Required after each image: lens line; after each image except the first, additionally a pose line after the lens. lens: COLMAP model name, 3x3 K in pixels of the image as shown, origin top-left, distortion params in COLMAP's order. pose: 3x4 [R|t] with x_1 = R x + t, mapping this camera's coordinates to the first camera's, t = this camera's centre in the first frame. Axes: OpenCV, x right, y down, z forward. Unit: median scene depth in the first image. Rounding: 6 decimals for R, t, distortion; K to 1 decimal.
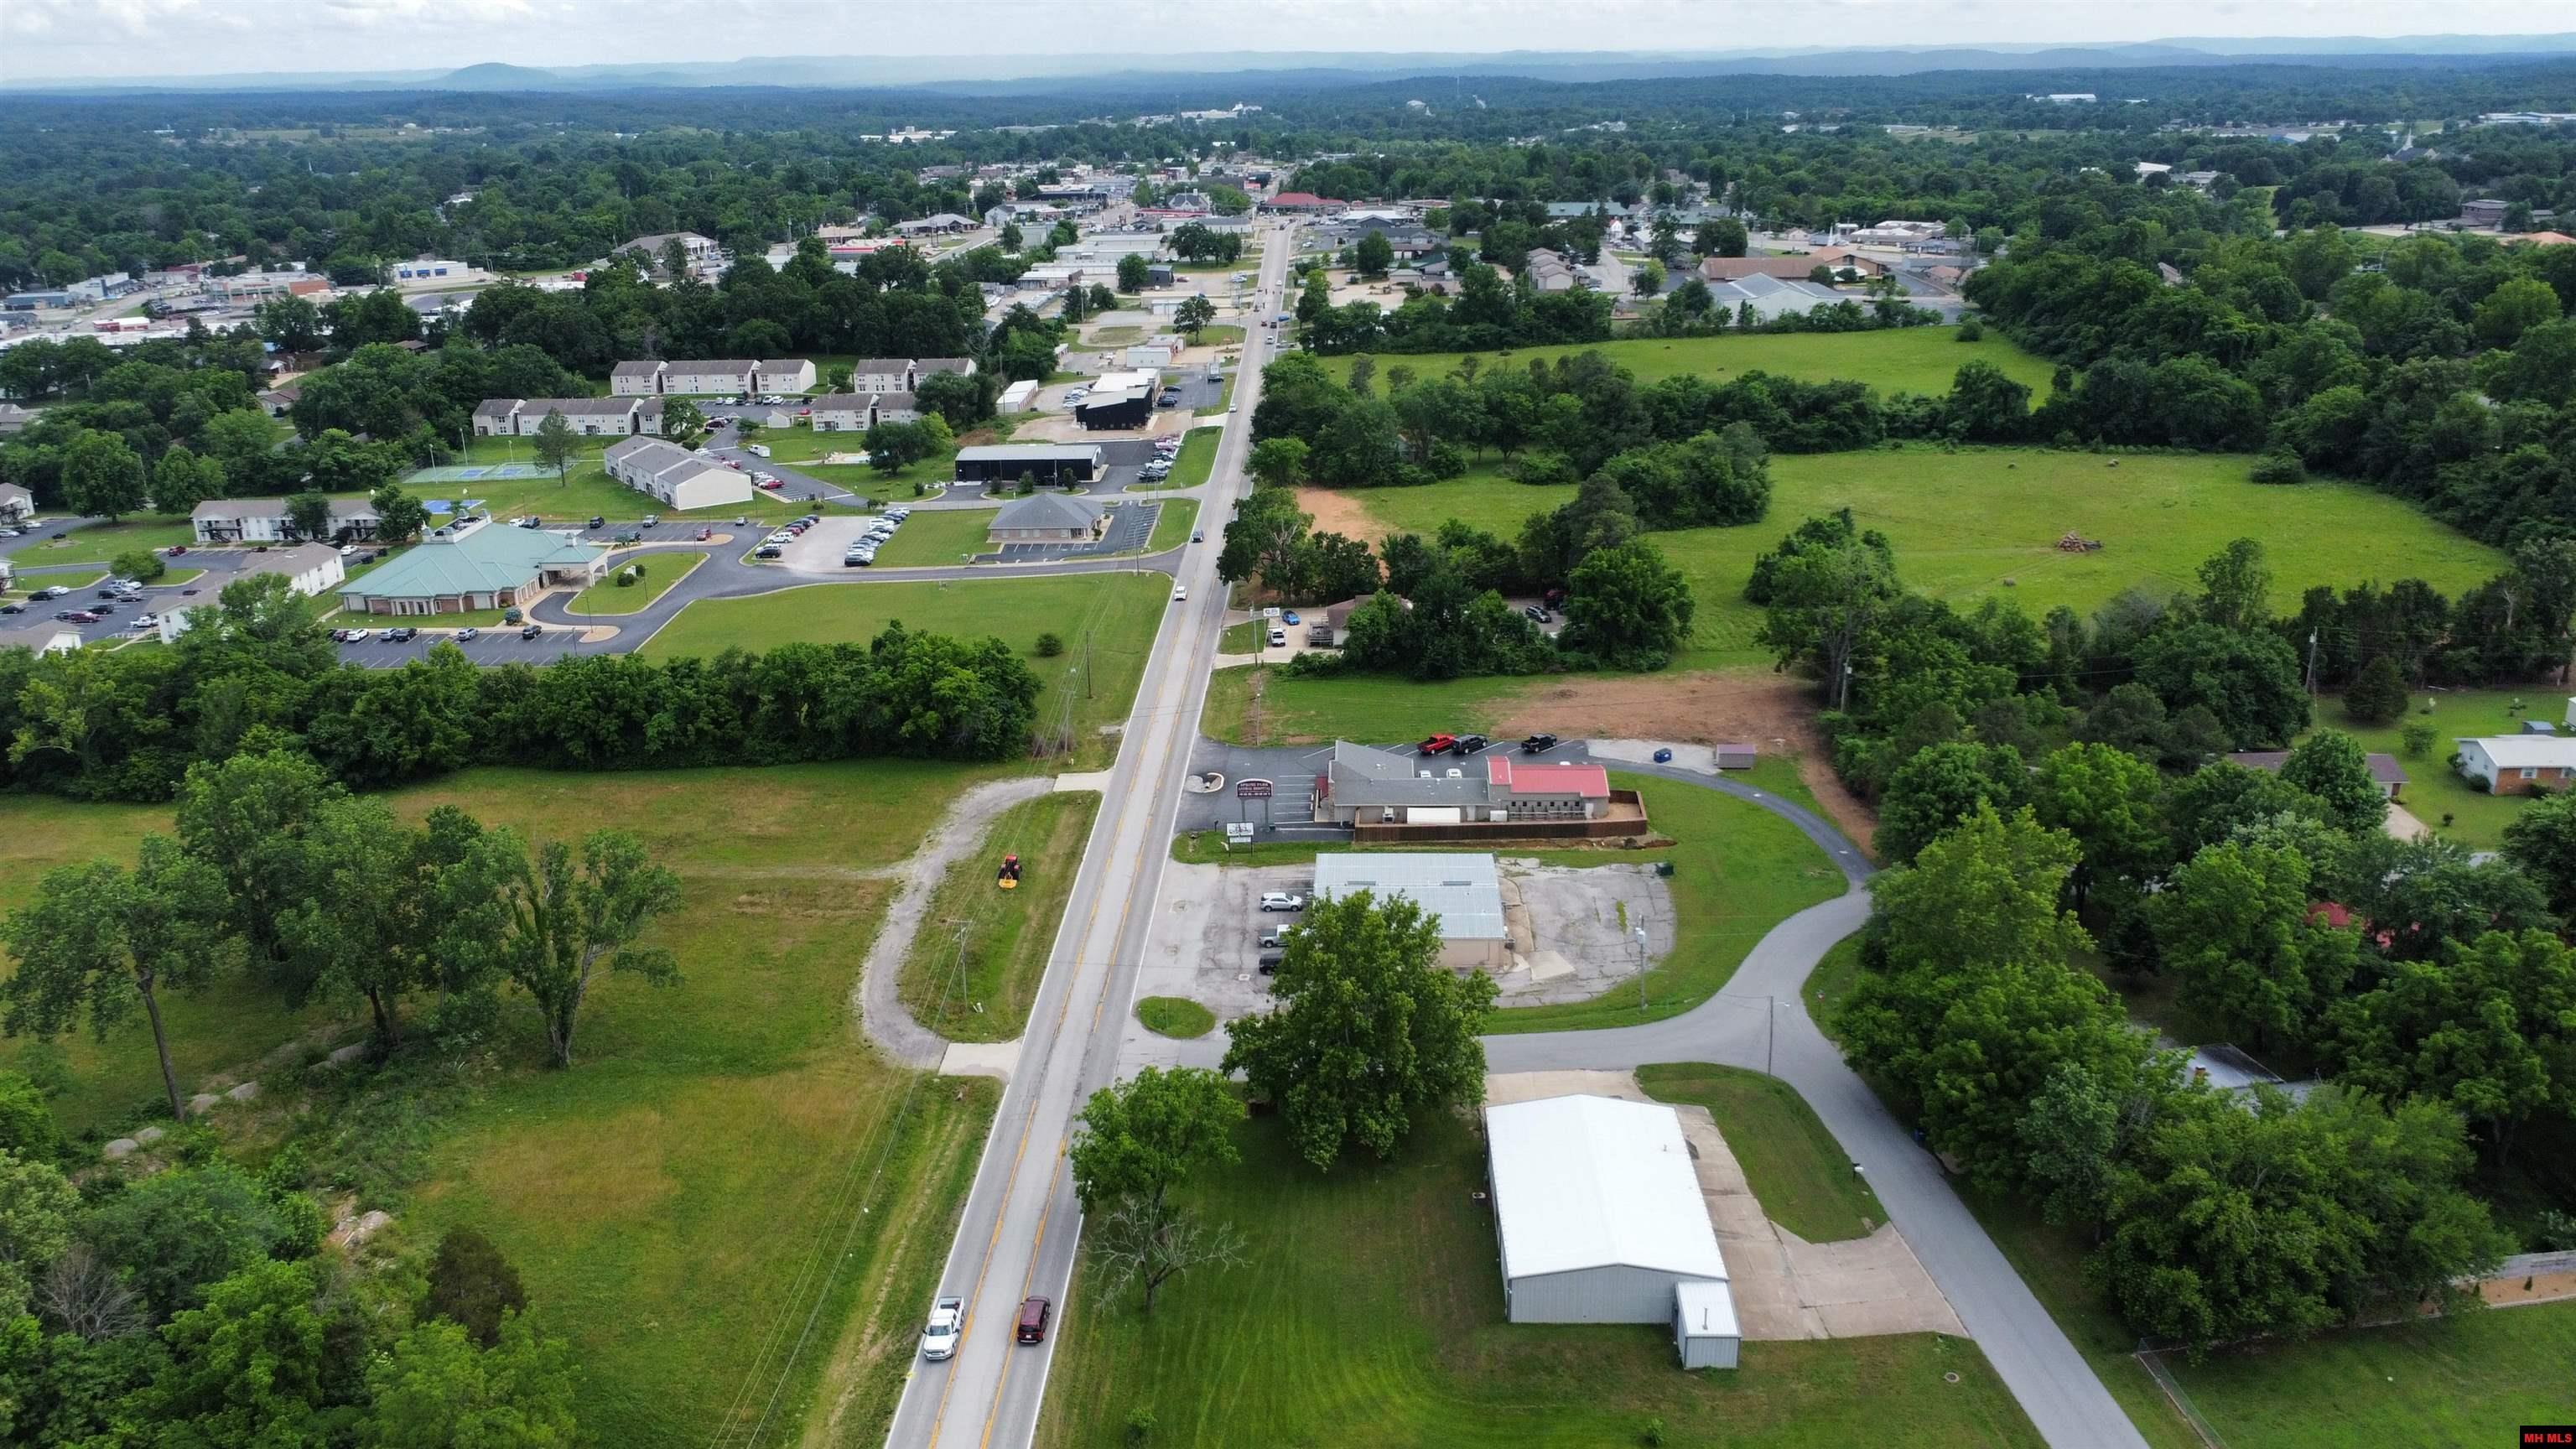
lens RADIAL K [[1932.4, 0, 1288.0], [0, 1932.4, 724.5], [0, 0, 1]] dist [-0.003370, -0.002786]
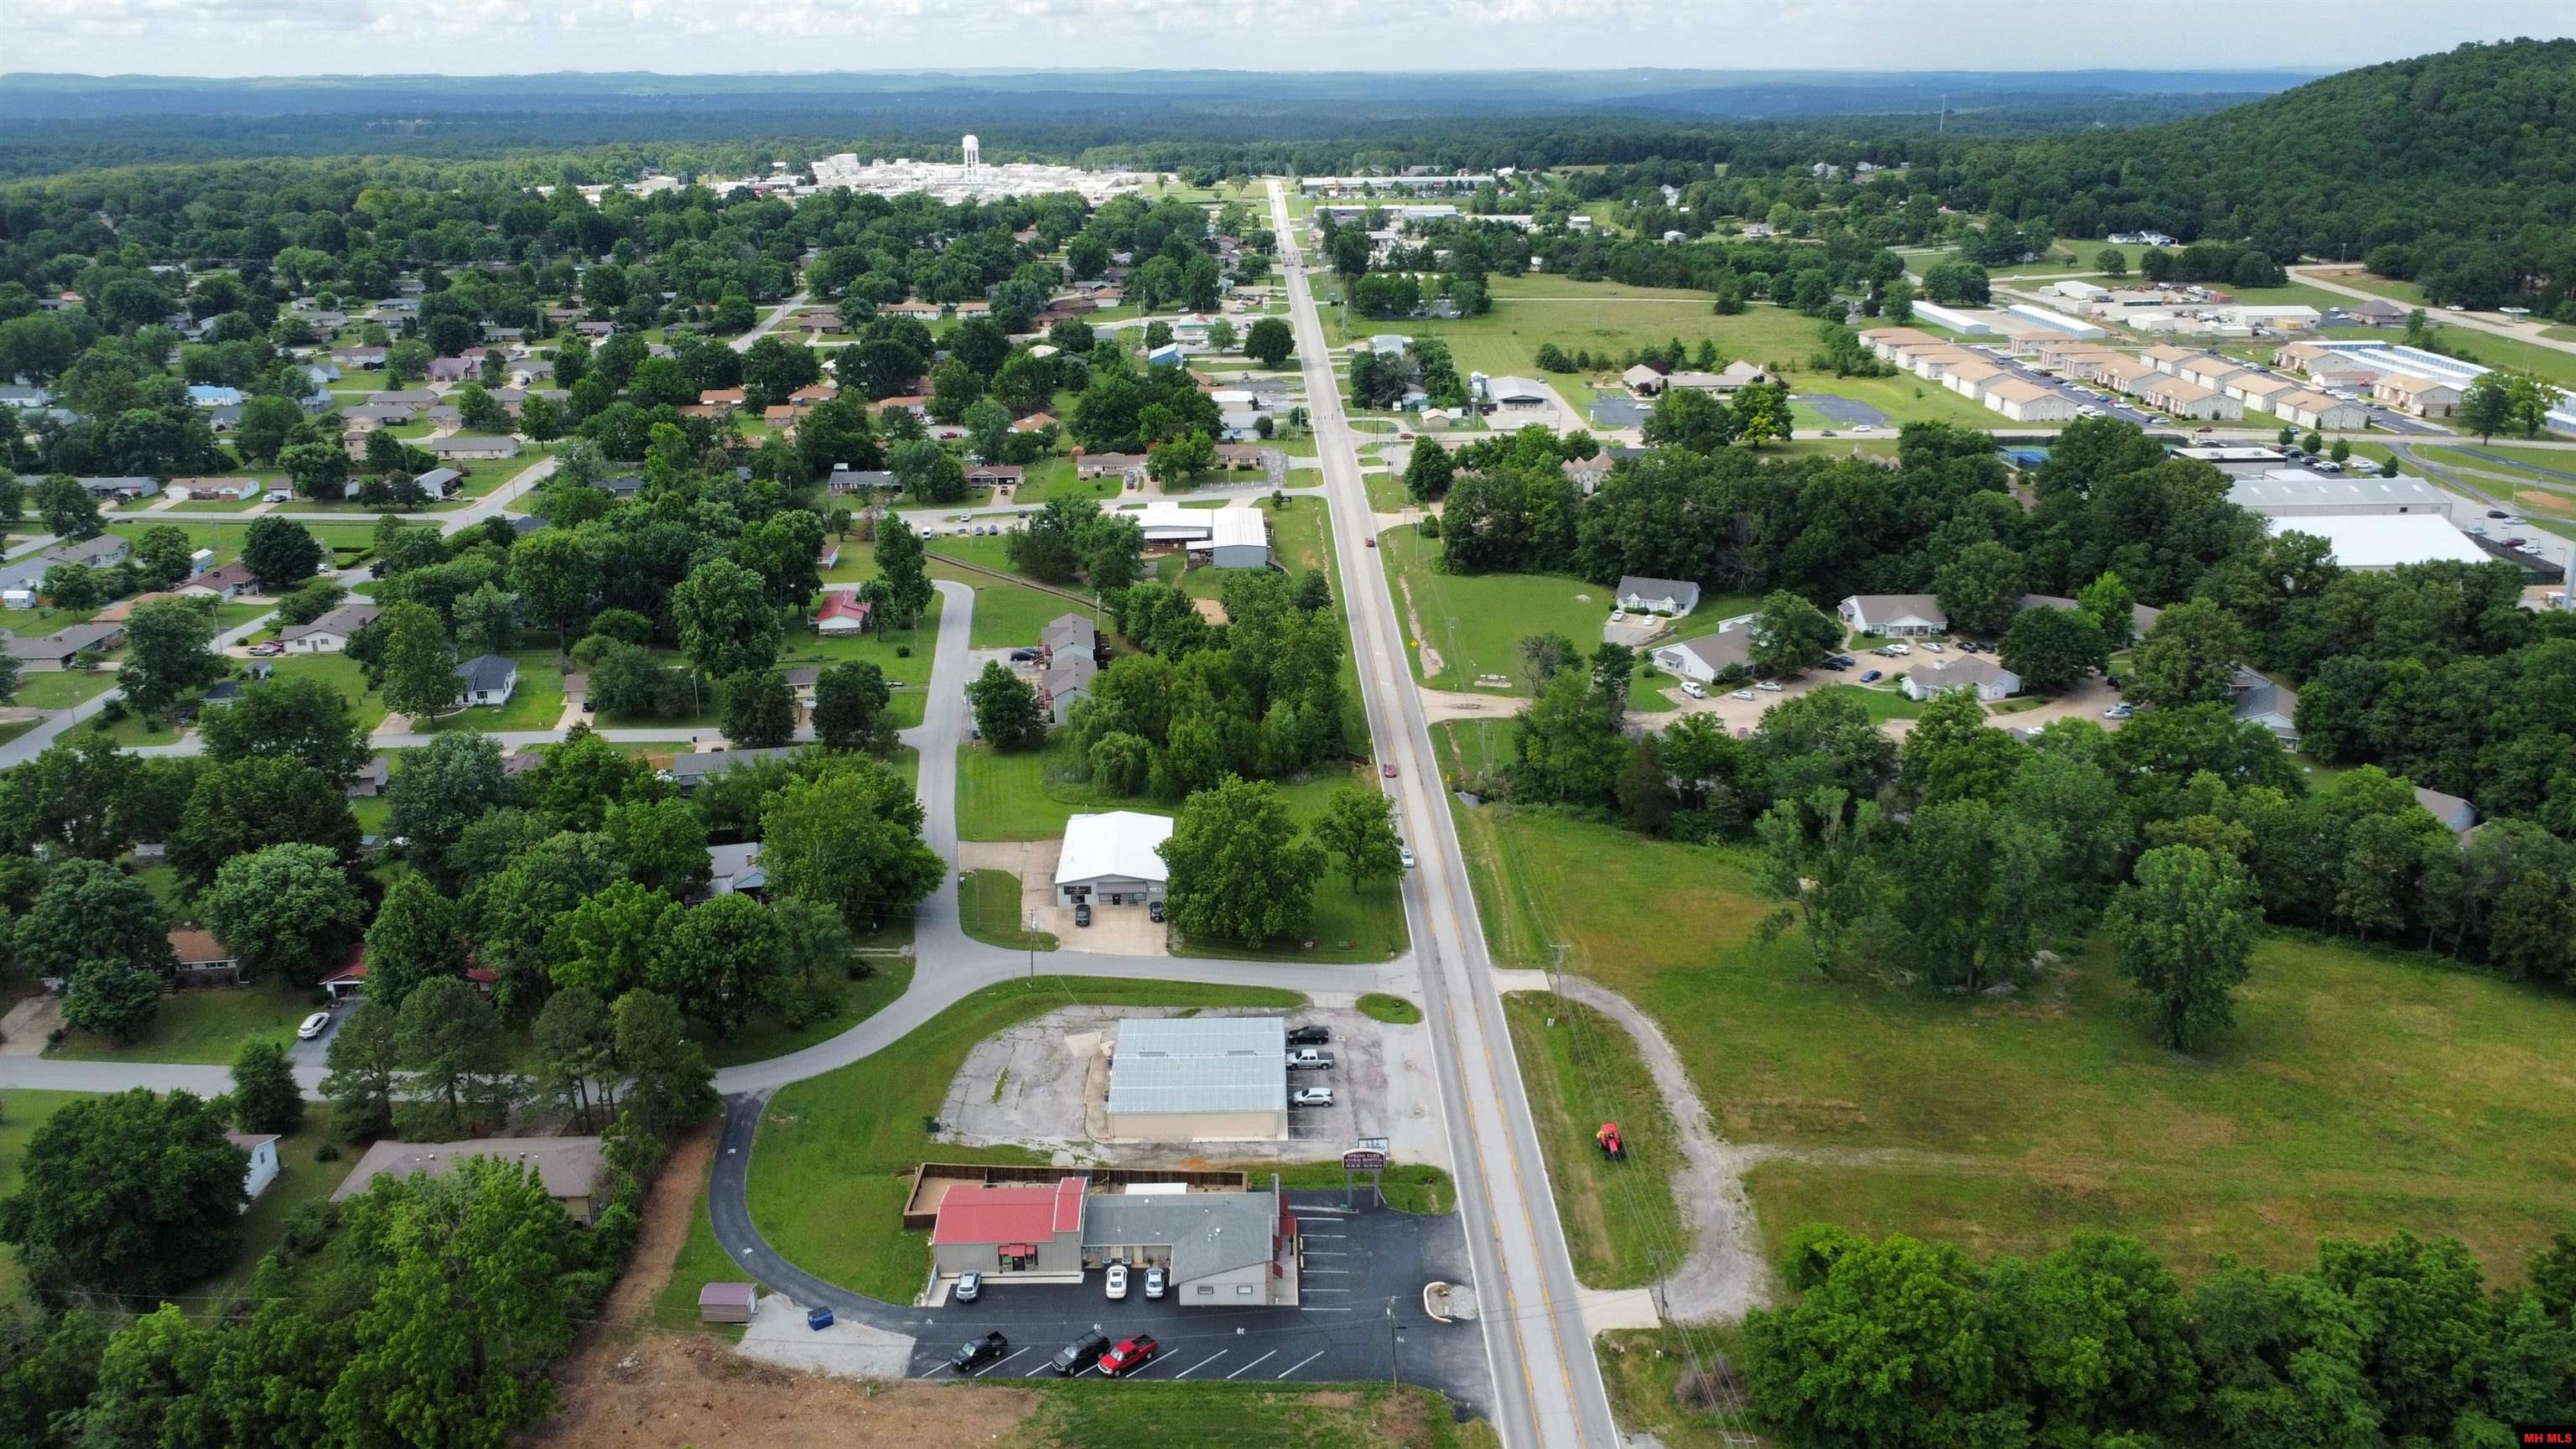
lens RADIAL K [[1932.4, 0, 1288.0], [0, 1932.4, 724.5], [0, 0, 1]] dist [-0.003370, -0.002786]
pose [[-0.998328, 0.039306, -0.042387, 0.048396], [0.004887, 0.788022, 0.615628, -0.695463], [0.057600, 0.614391, -0.786896, 1.669059]]
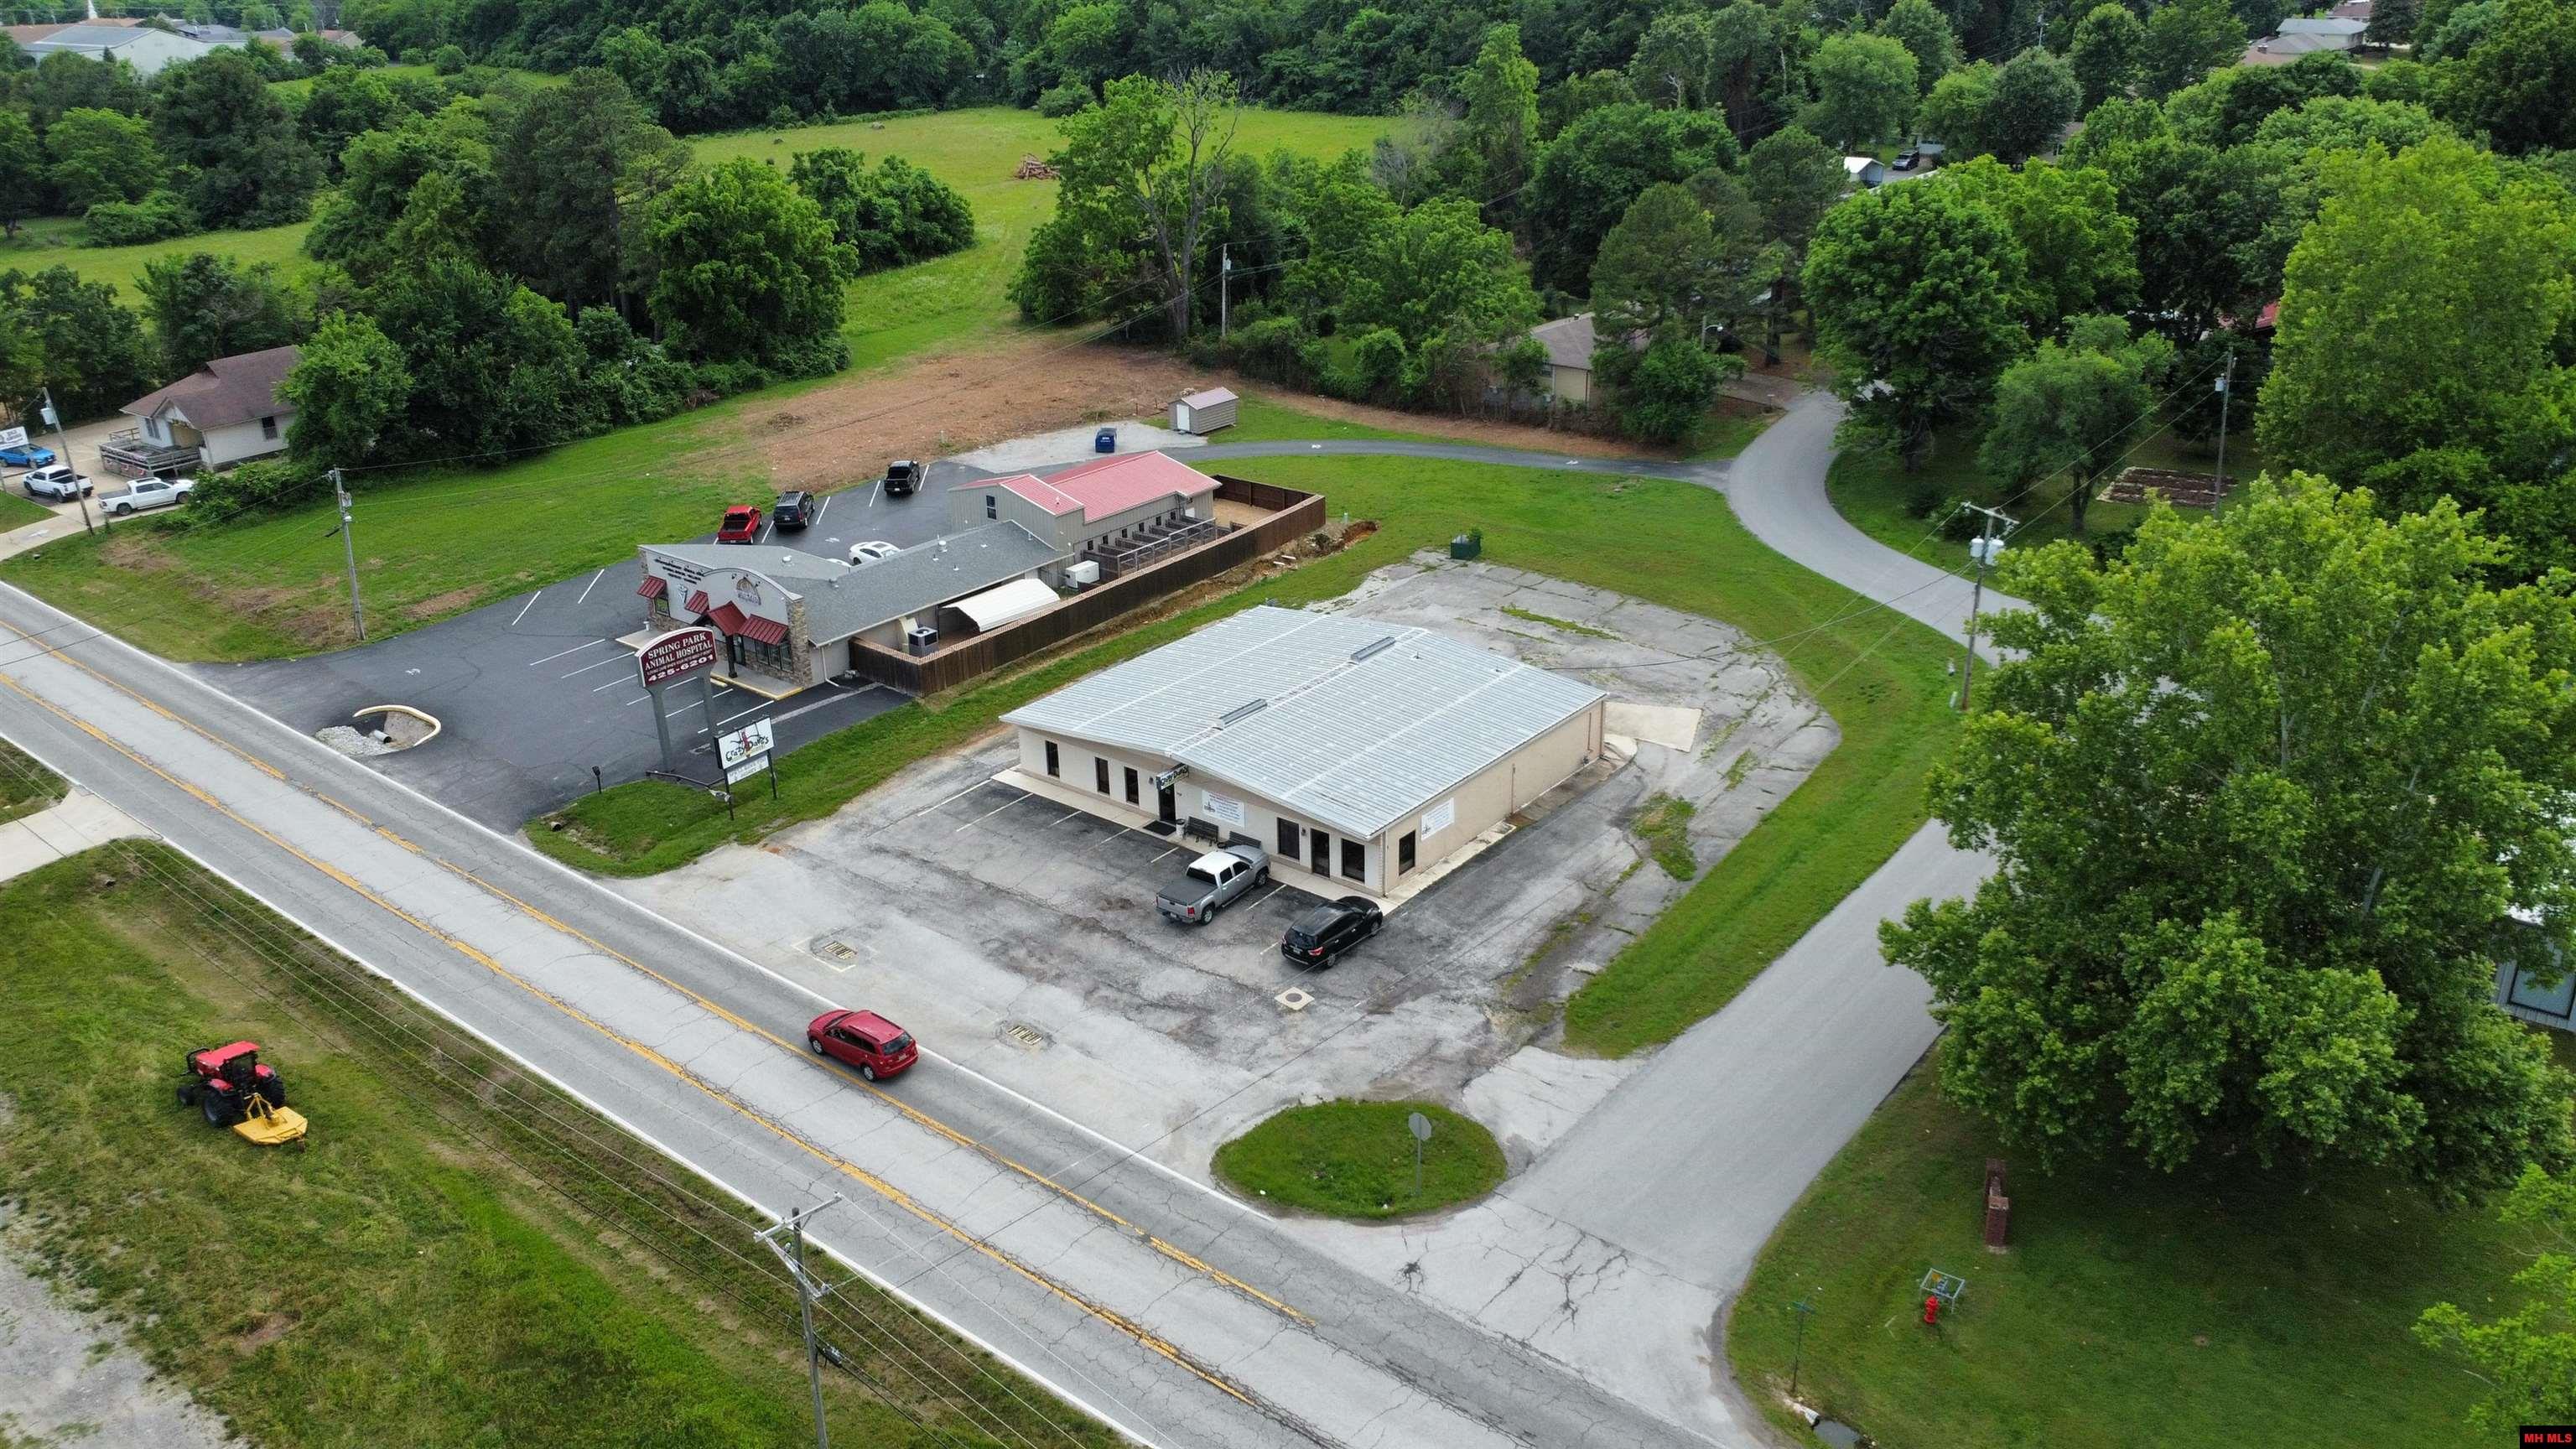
lens RADIAL K [[1932.4, 0, 1288.0], [0, 1932.4, 724.5], [0, 0, 1]] dist [-0.003370, -0.002786]
pose [[0.596891, -0.307151, 0.741201, -0.264355], [0.272611, 0.946499, 0.172692, 0.013094], [-0.754589, 0.098982, 0.648690, 0.686775]]
